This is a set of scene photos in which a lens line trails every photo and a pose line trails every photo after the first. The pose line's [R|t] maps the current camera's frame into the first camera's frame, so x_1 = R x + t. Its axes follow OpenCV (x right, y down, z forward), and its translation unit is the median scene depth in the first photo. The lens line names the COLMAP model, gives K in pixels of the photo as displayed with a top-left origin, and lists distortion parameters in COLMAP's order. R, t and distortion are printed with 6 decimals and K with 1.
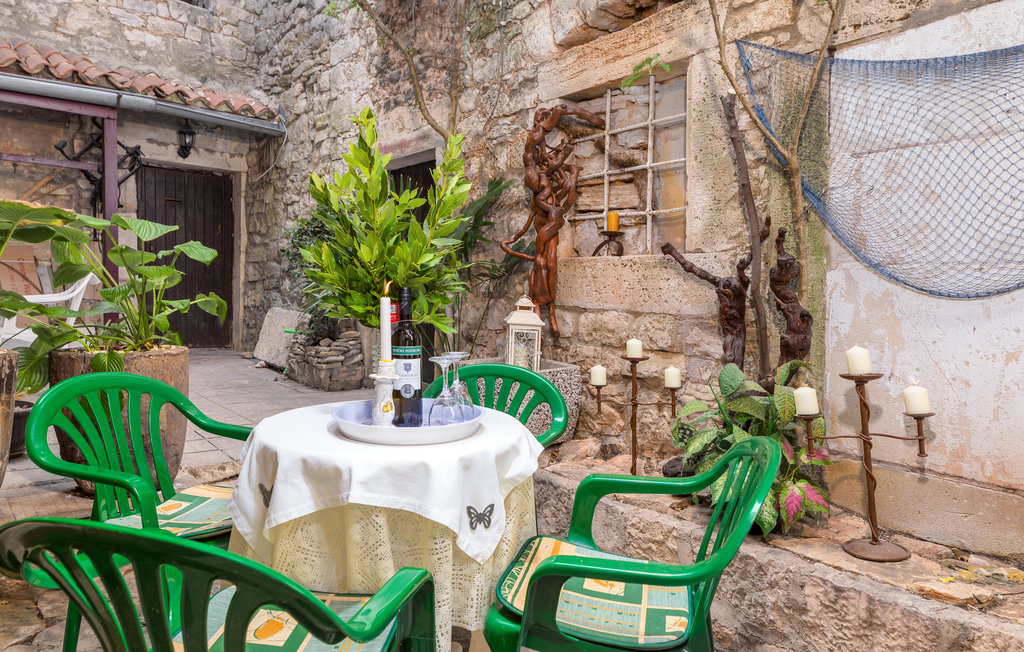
lens RADIAL K [[678.7, 0, 519.5], [0, 678.7, 308.6], [0, 0, 1]] dist [0.015413, 0.001812]
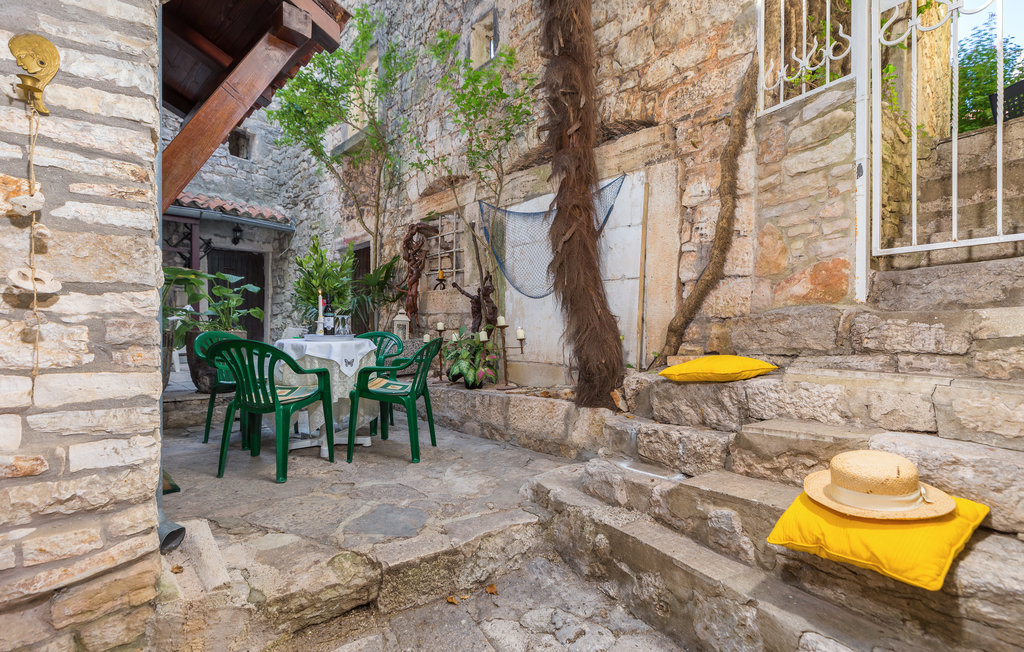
lens RADIAL K [[474.8, 0, 504.7], [0, 474.8, 318.6], [0, 0, 1]] dist [0.003456, -0.001352]
pose [[0.996957, -0.018295, 0.075776, 0.141431], [0.022154, 0.998484, -0.050395, 0.063712], [-0.074739, 0.051920, 0.995851, -0.360147]]
